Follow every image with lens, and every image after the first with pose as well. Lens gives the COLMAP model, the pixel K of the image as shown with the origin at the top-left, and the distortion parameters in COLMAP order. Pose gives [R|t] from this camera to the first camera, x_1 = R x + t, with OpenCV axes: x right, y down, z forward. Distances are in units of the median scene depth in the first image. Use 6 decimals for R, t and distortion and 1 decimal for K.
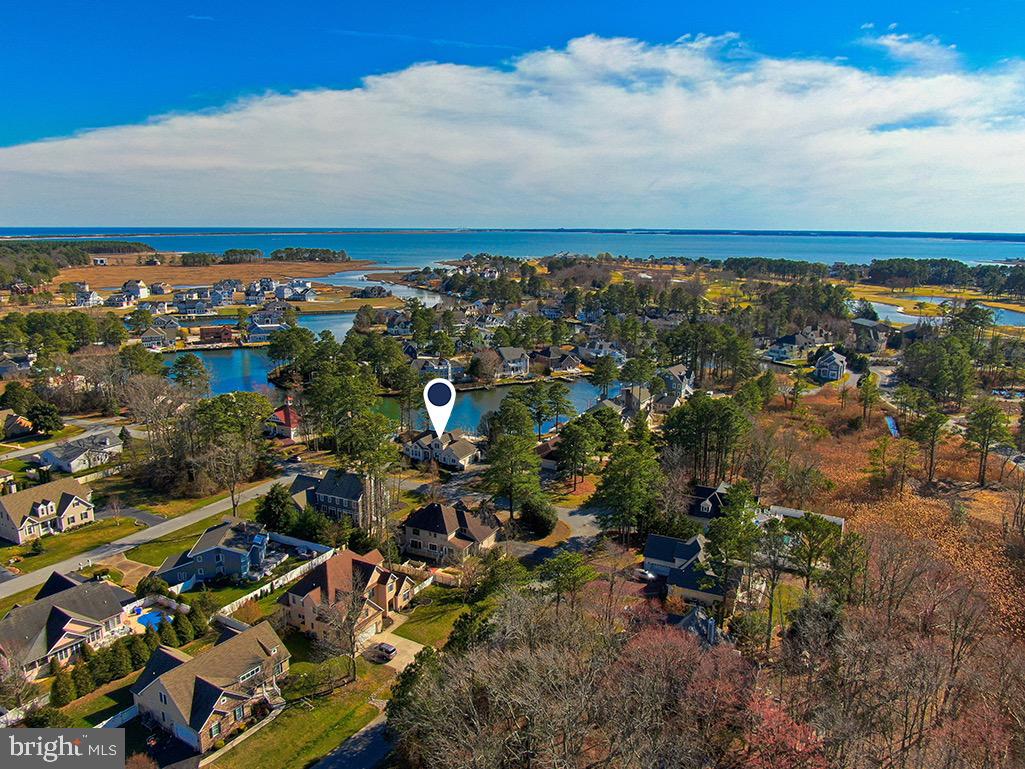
lens RADIAL K [[746.6, 0, 512.5], [0, 746.6, 384.5], [0, 0, 1]] dist [-0.033015, 0.033838]
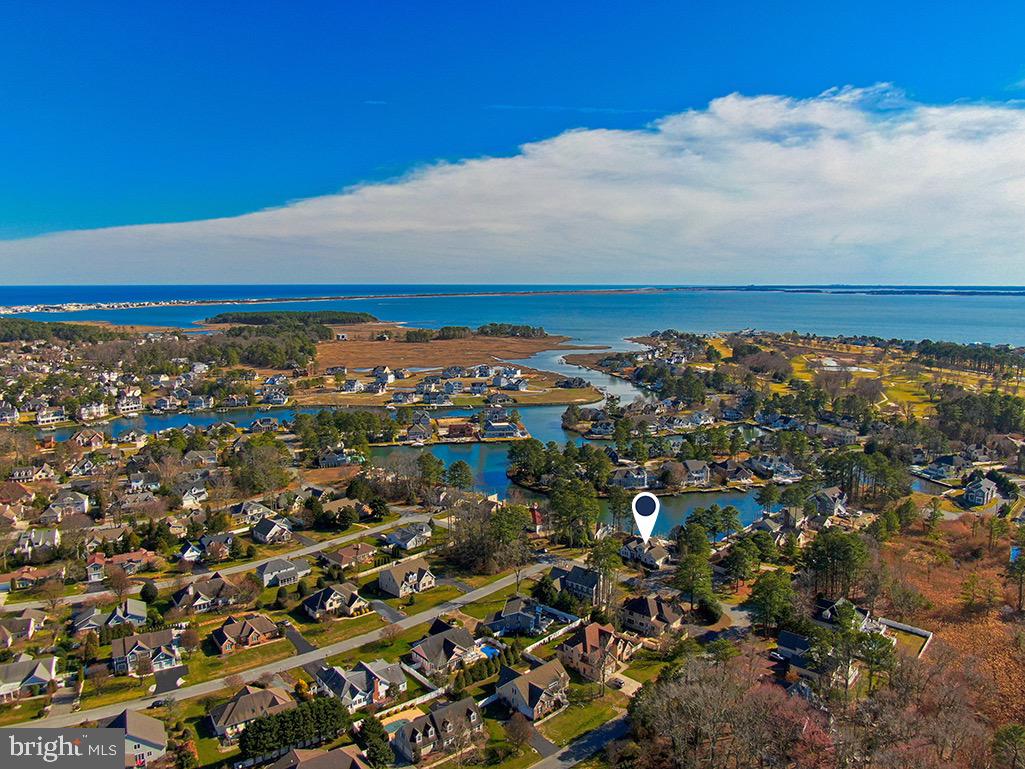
lens RADIAL K [[746.6, 0, 512.5], [0, 746.6, 384.5], [0, 0, 1]] dist [-0.033015, 0.033838]
pose [[0.970334, 0.030241, -0.239870, -0.006081], [-0.047294, 0.996721, -0.065655, -0.157382], [0.237098, 0.075052, 0.968582, -0.582199]]
